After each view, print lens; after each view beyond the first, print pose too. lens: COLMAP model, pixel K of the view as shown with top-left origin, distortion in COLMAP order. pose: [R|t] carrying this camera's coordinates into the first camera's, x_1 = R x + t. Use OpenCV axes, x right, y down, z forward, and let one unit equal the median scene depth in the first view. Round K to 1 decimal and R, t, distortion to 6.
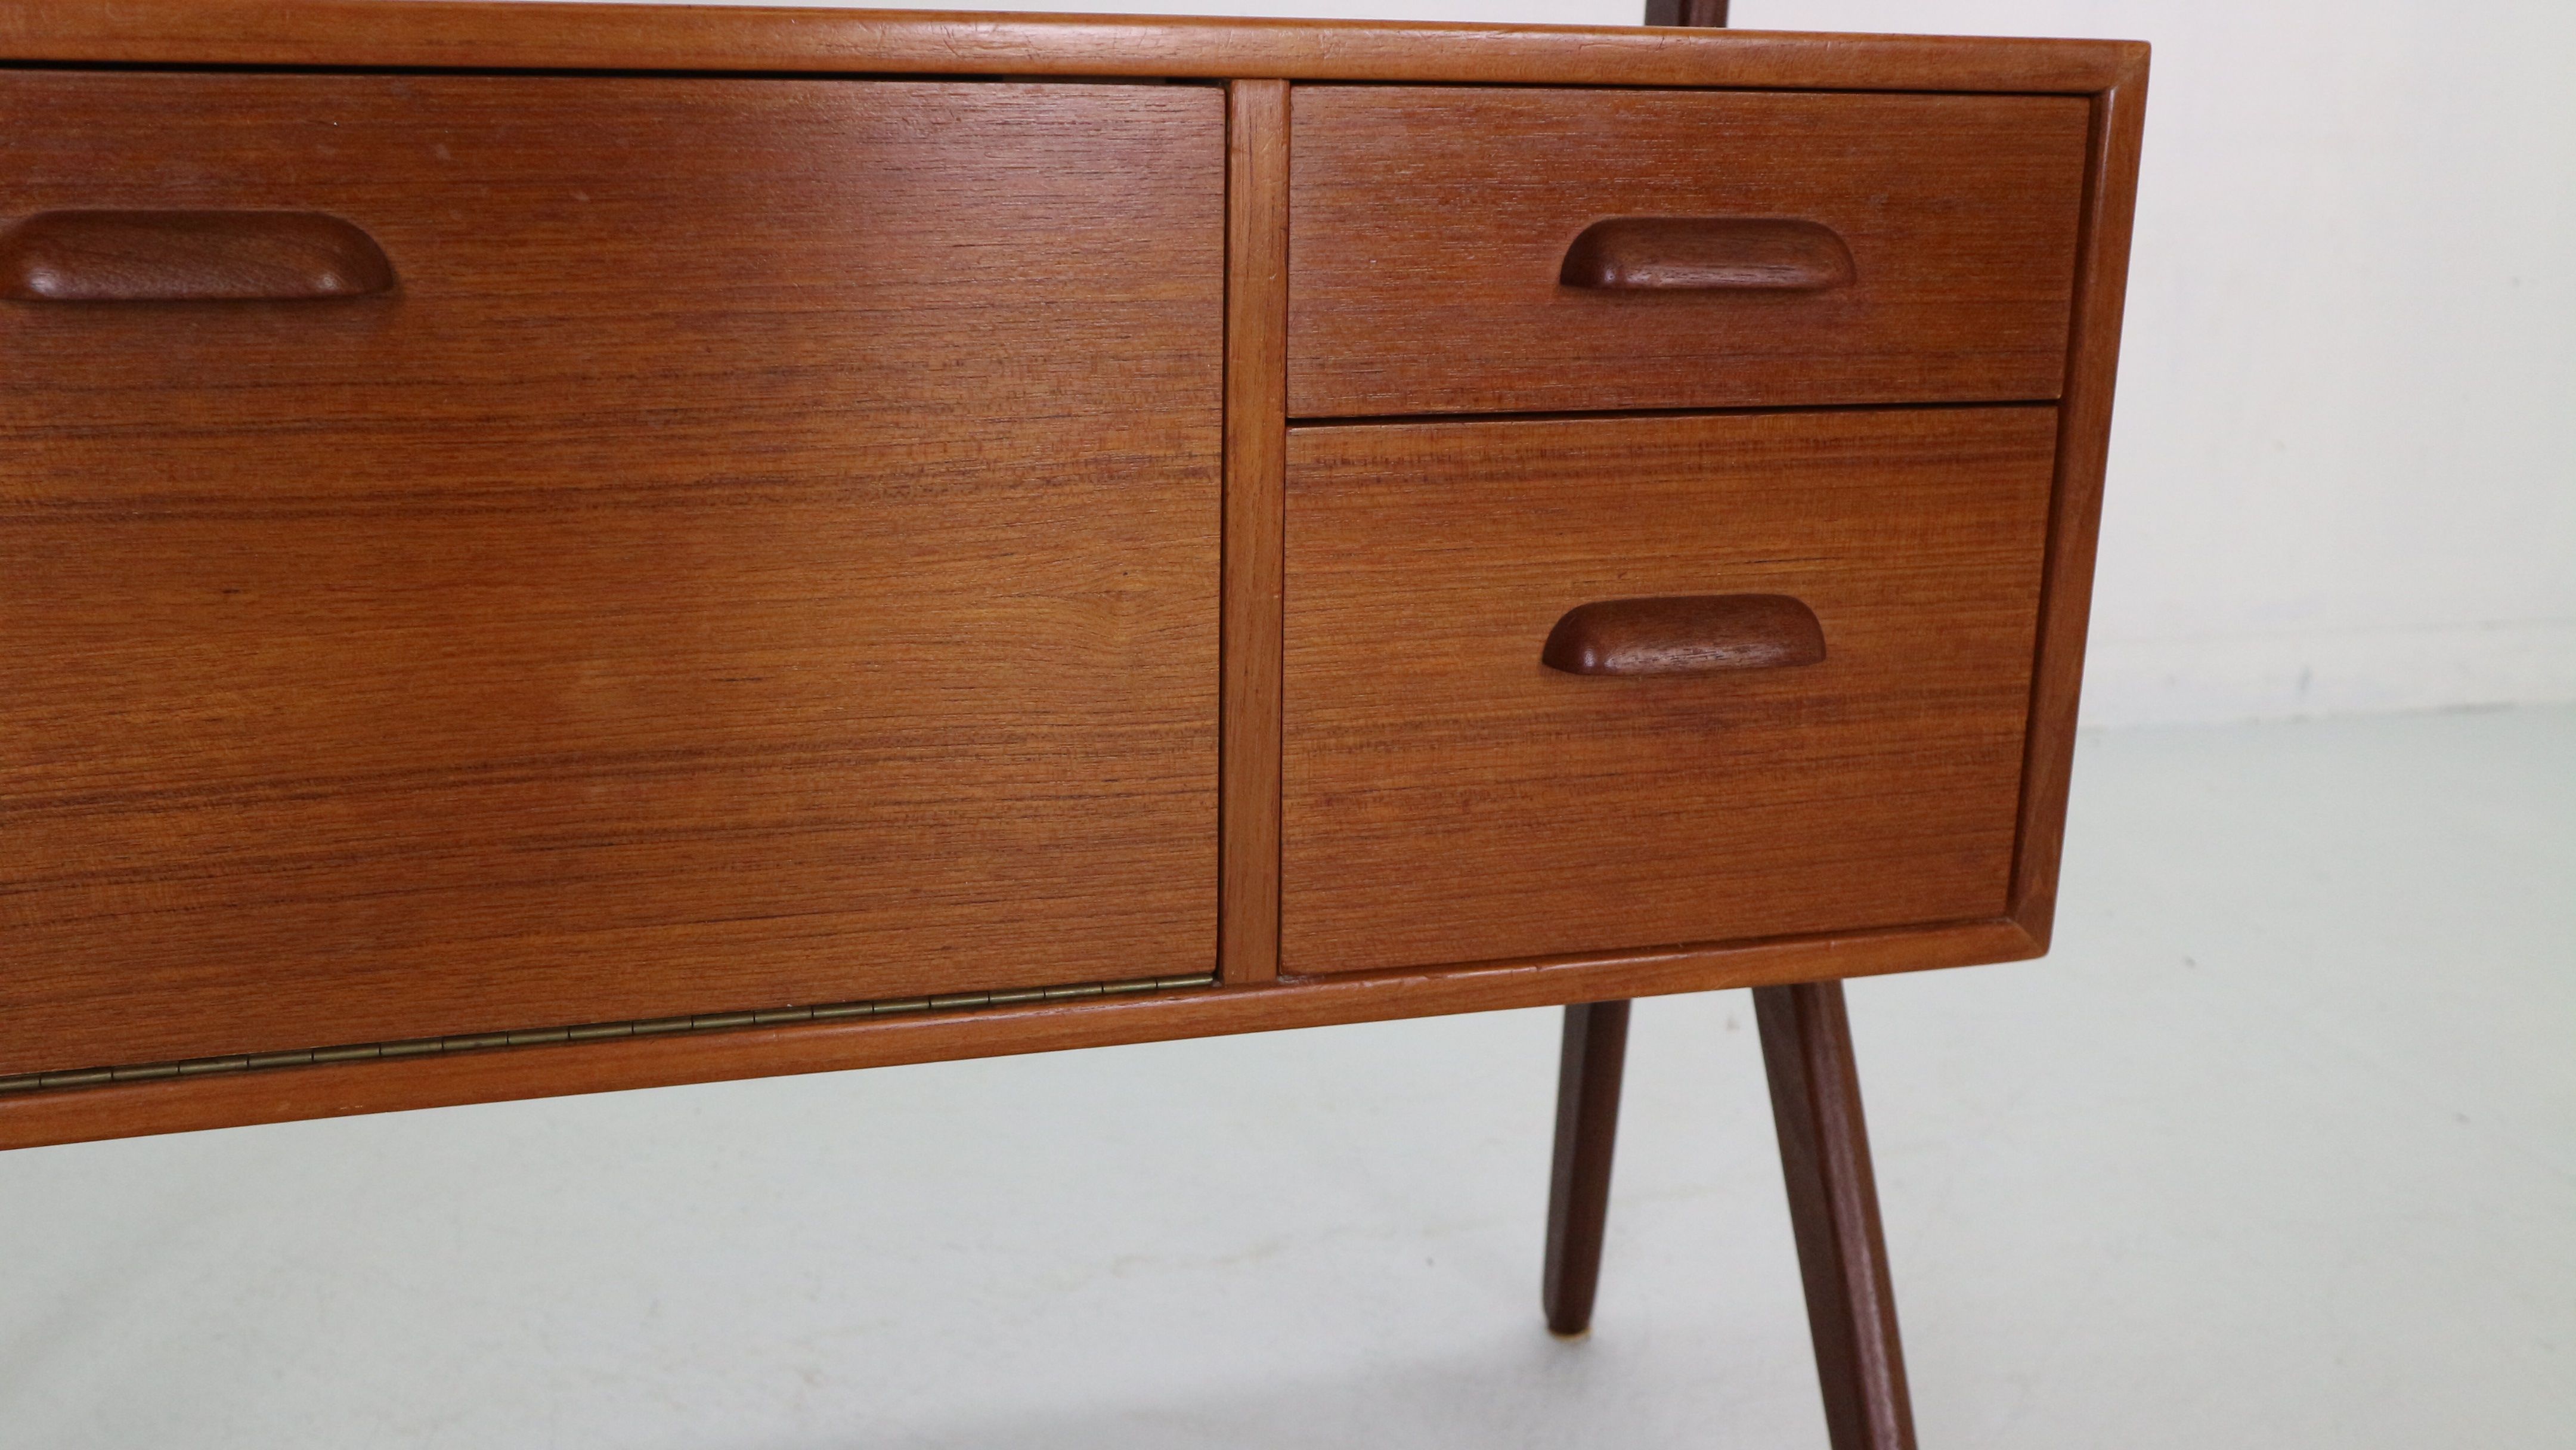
lens RADIAL K [[2313.0, 0, 1291.1], [0, 2313.0, 702.7], [0, 0, 1]] dist [-0.064804, 0.111836]
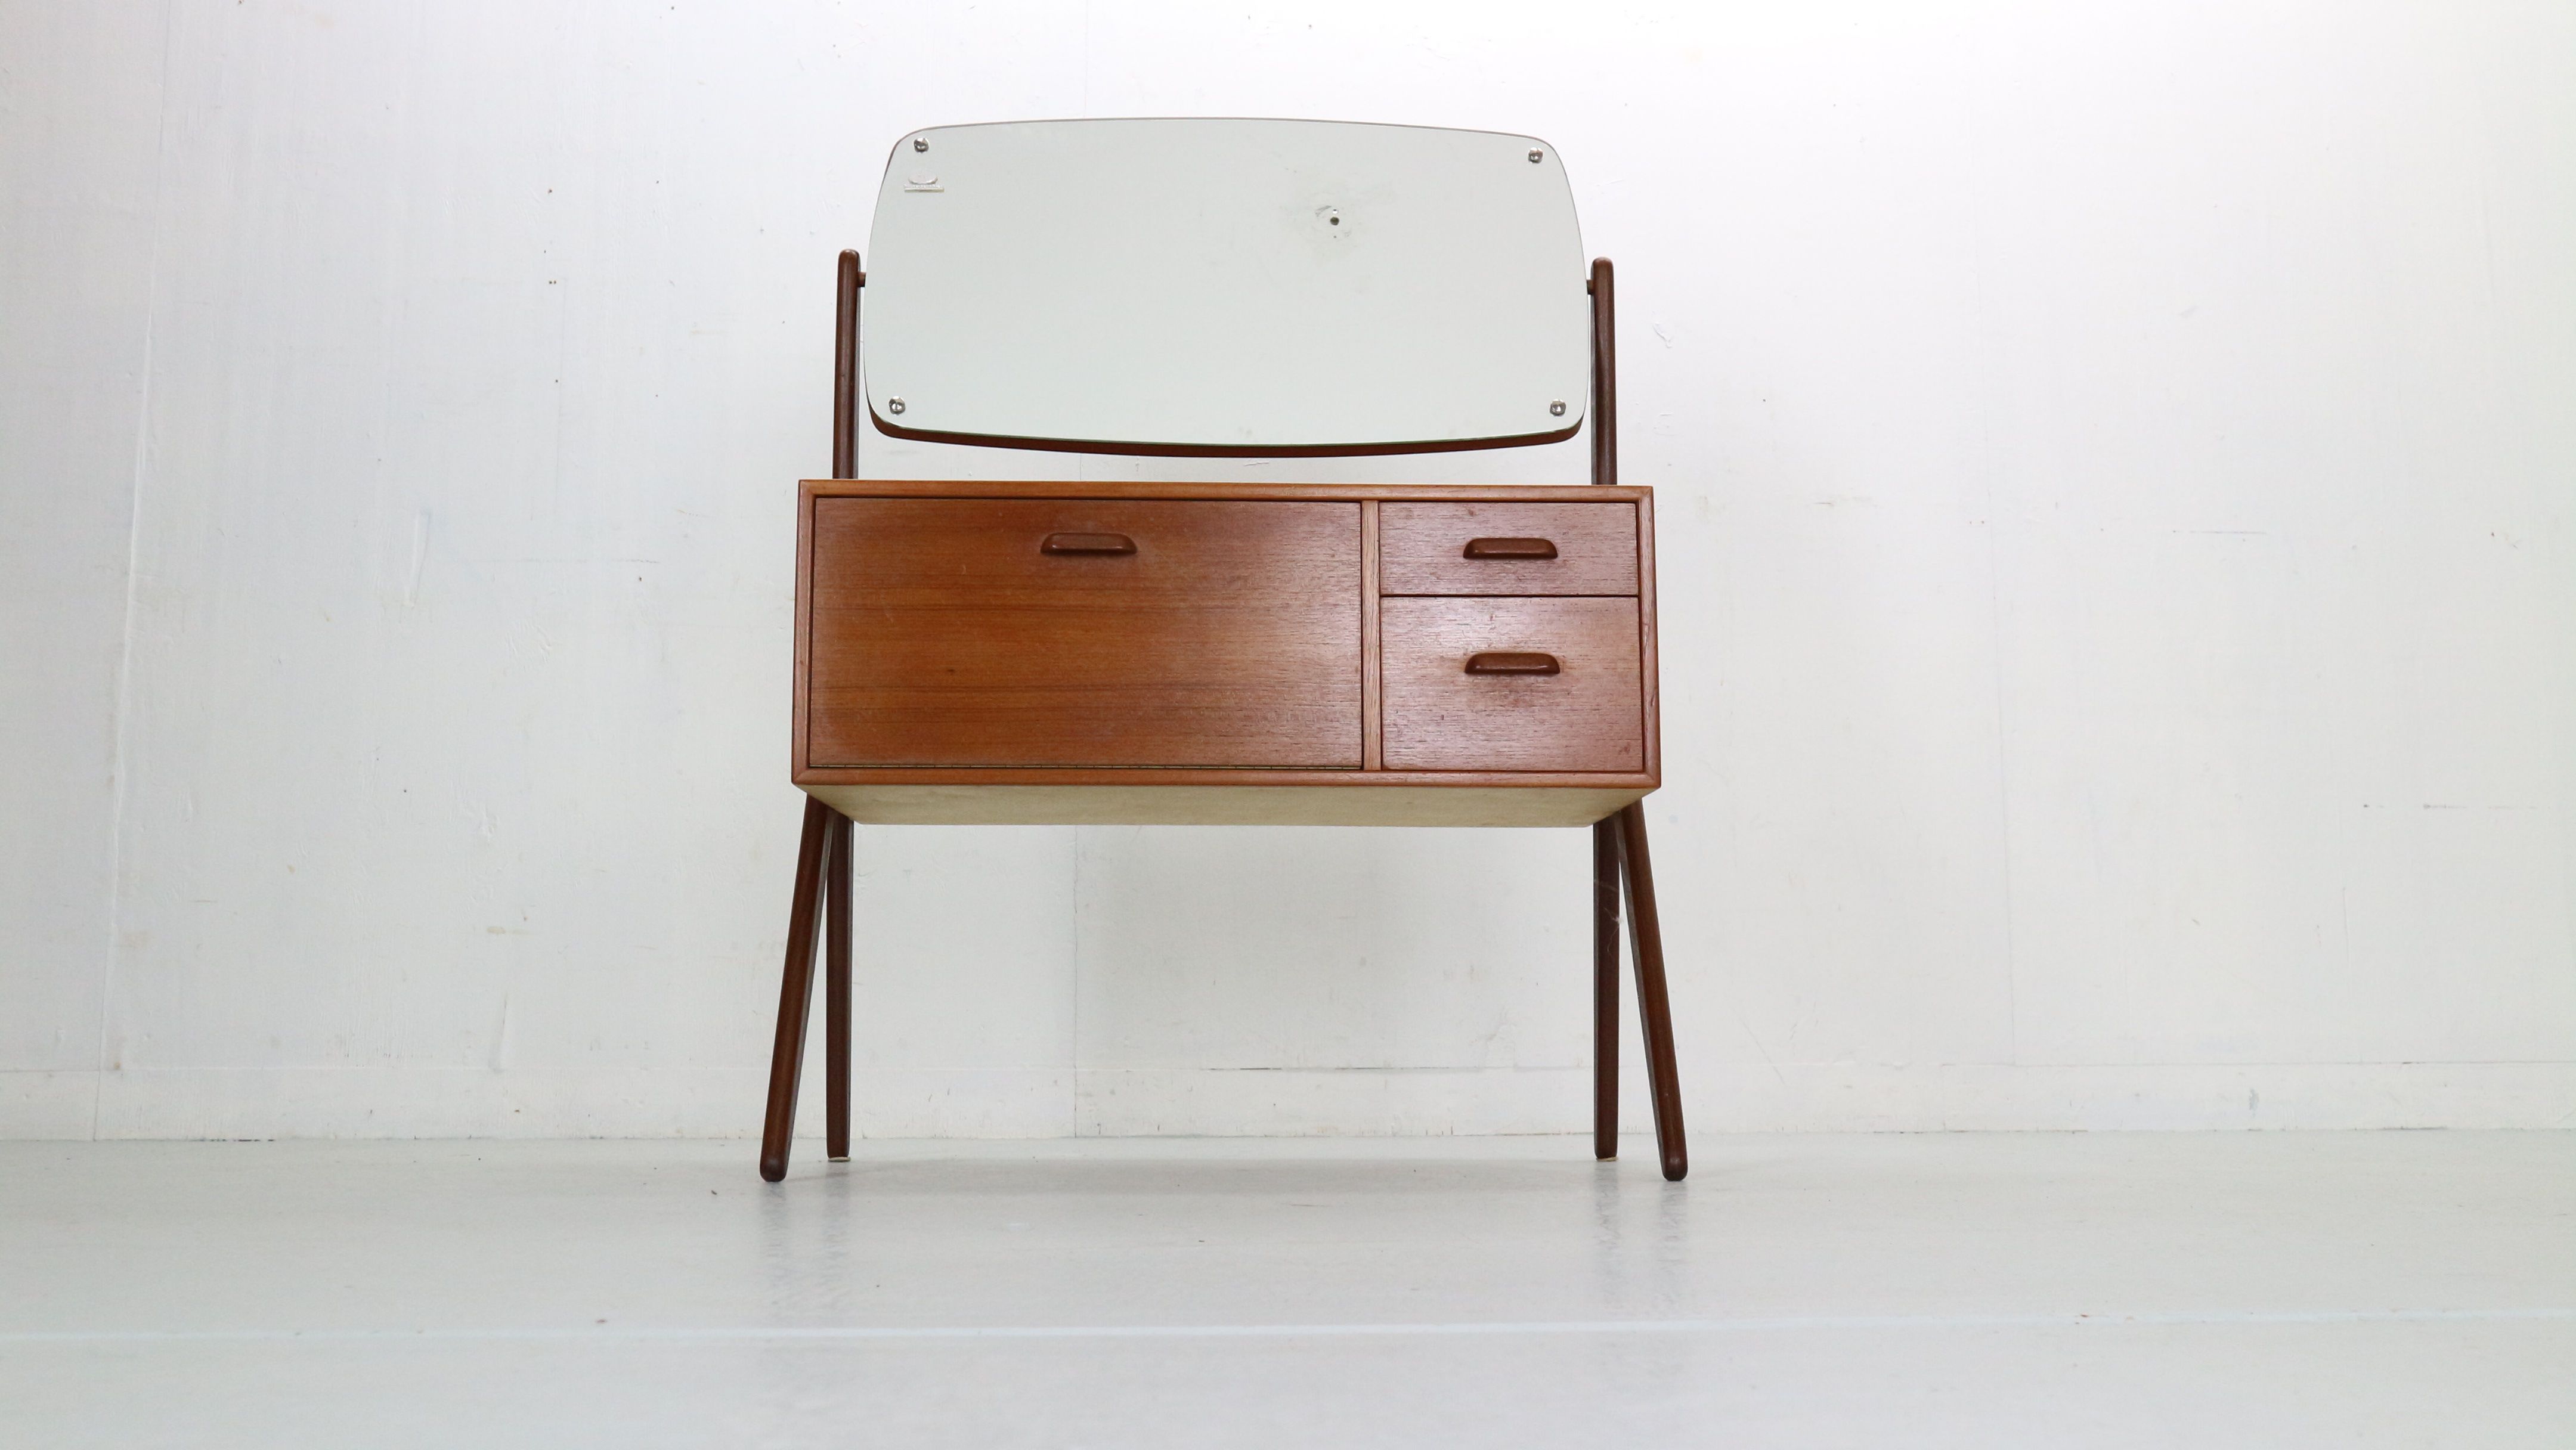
lens RADIAL K [[2313.0, 0, 1280.9], [0, 2313.0, 715.4], [0, 0, 1]] dist [-0.064804, 0.111836]
pose [[0.972030, -0.046707, -0.230164, 0.622876], [-0.048724, 0.918597, -0.392180, 1.365152], [0.229745, 0.392425, 0.890629, -1.973240]]
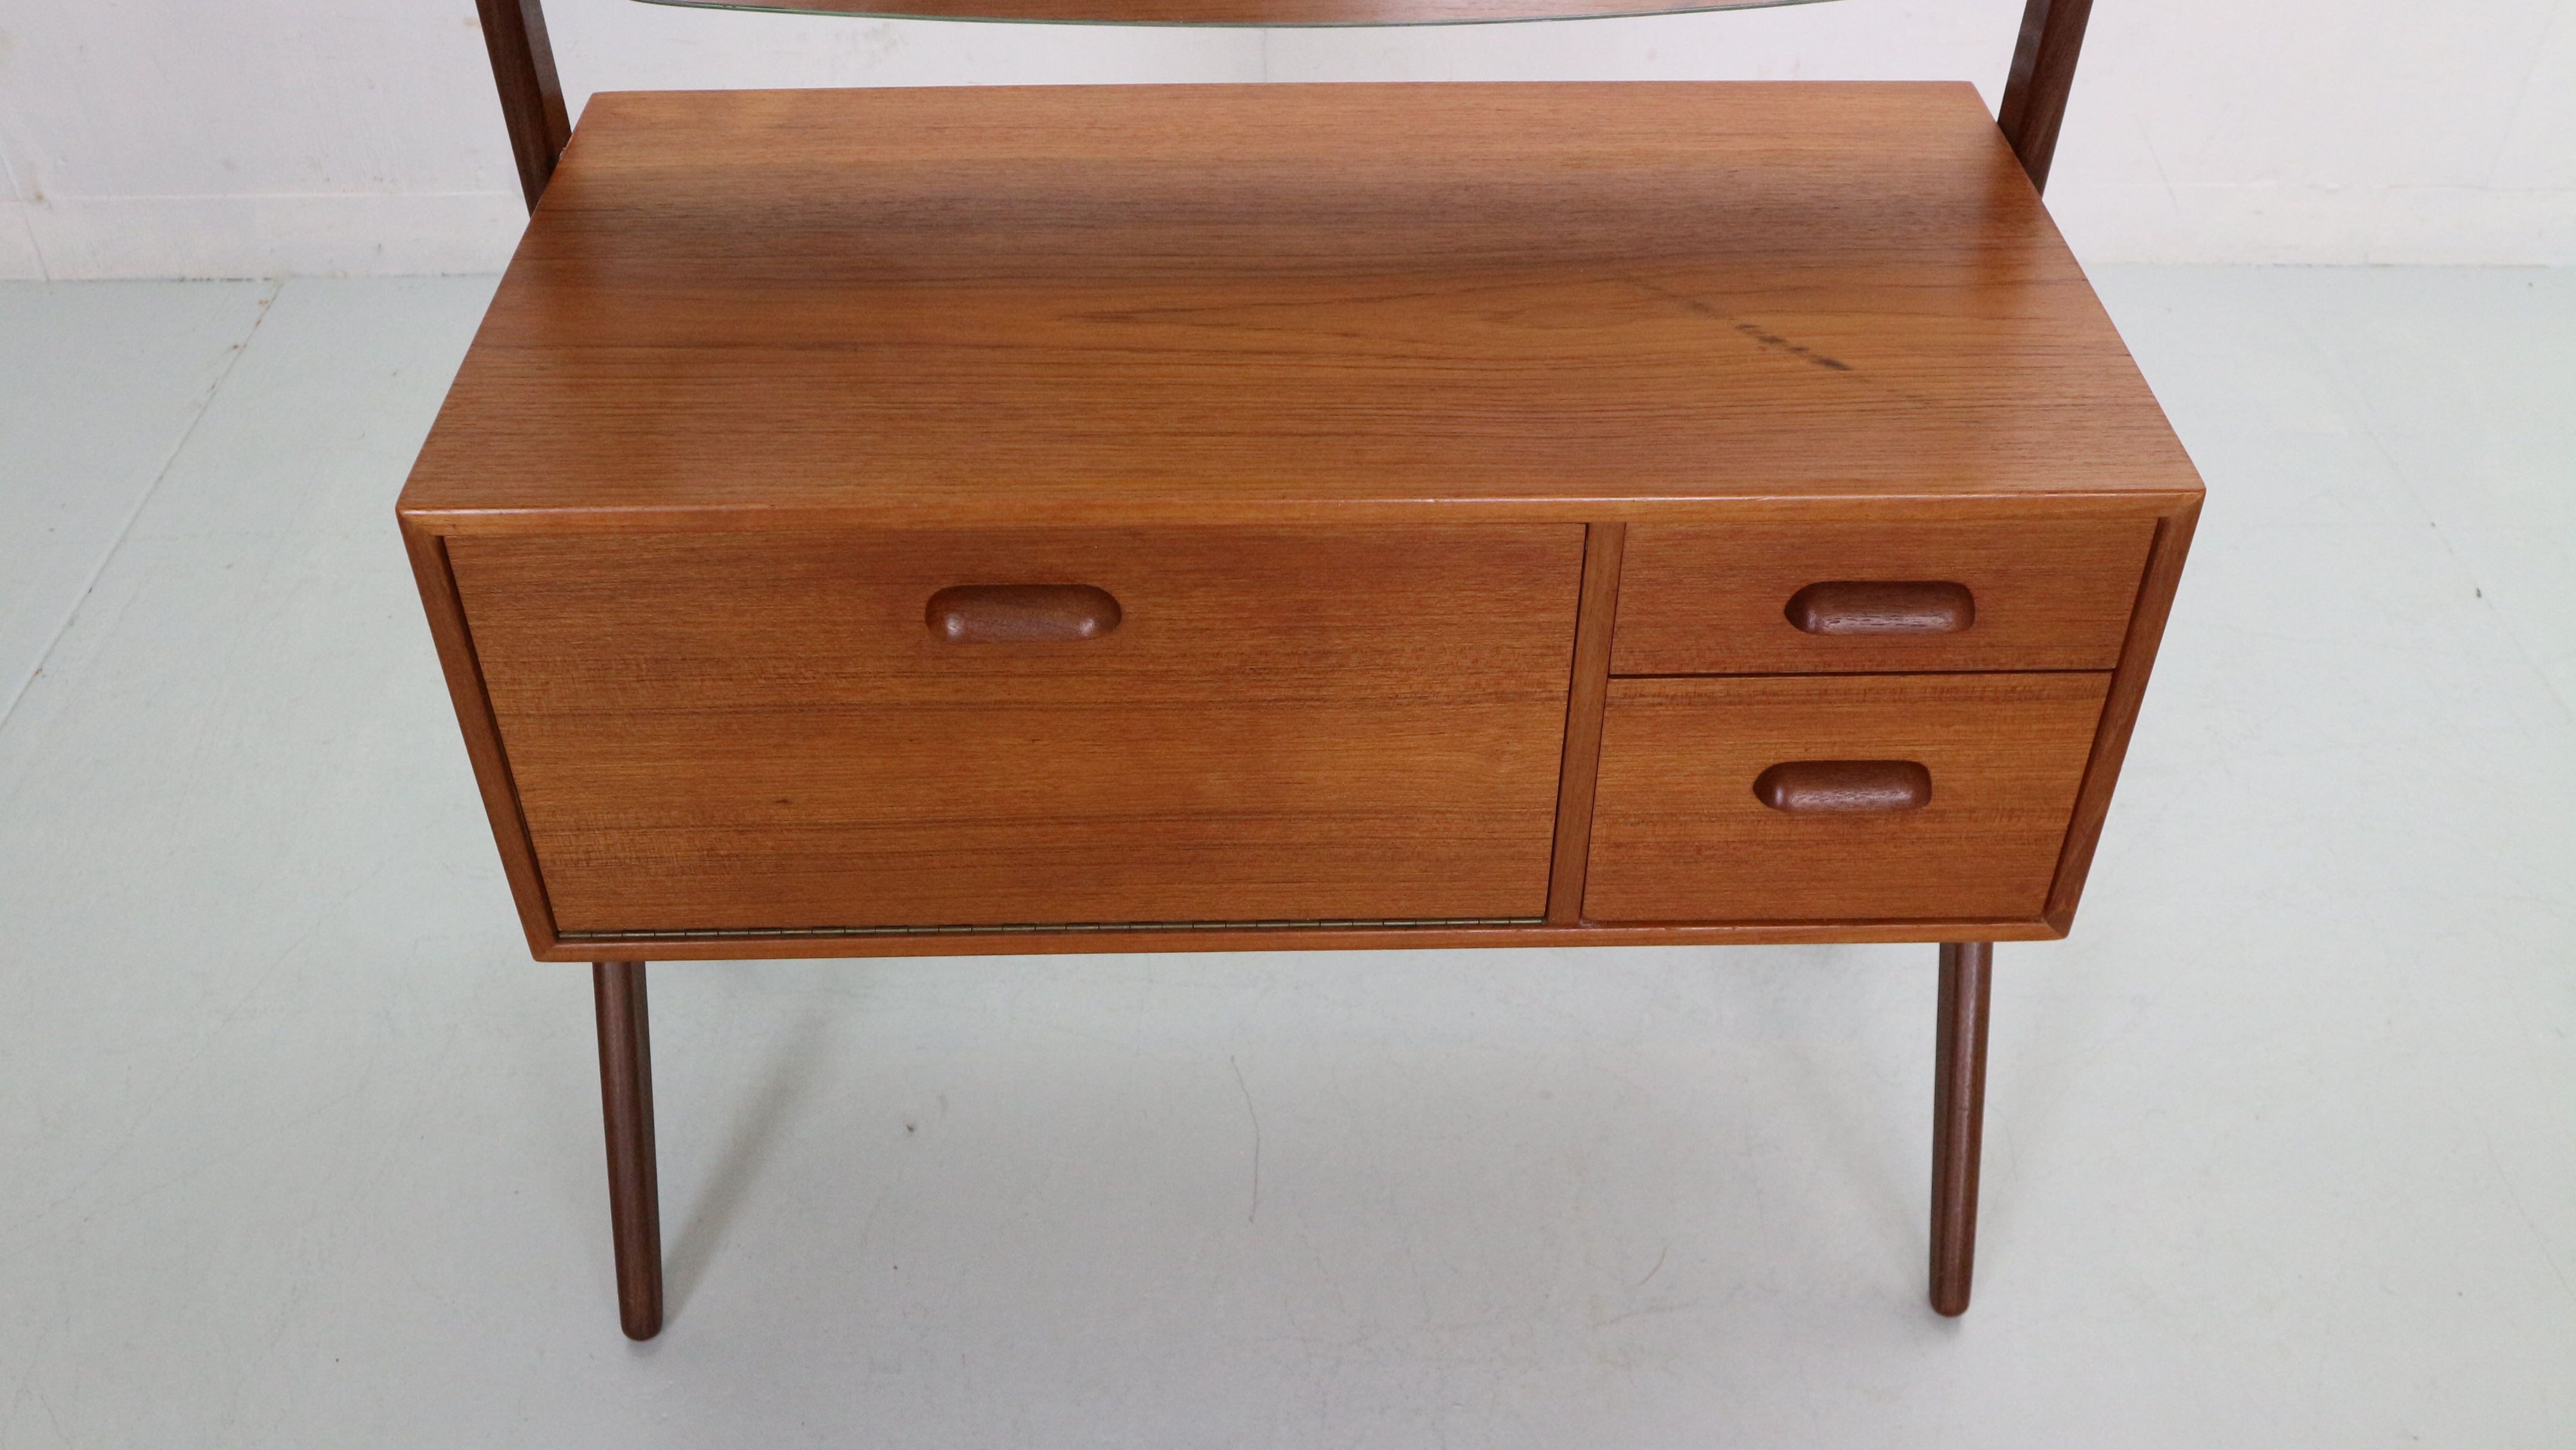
lens RADIAL K [[2313.0, 0, 1293.5], [0, 2313.0, 721.1], [0, 0, 1]] dist [-0.064804, 0.111836]
pose [[0.970446, 0.146768, -0.191556, 0.103245], [-0.055005, 0.907426, 0.416597, -0.784509], [0.234966, -0.393749, 0.888680, -0.590258]]
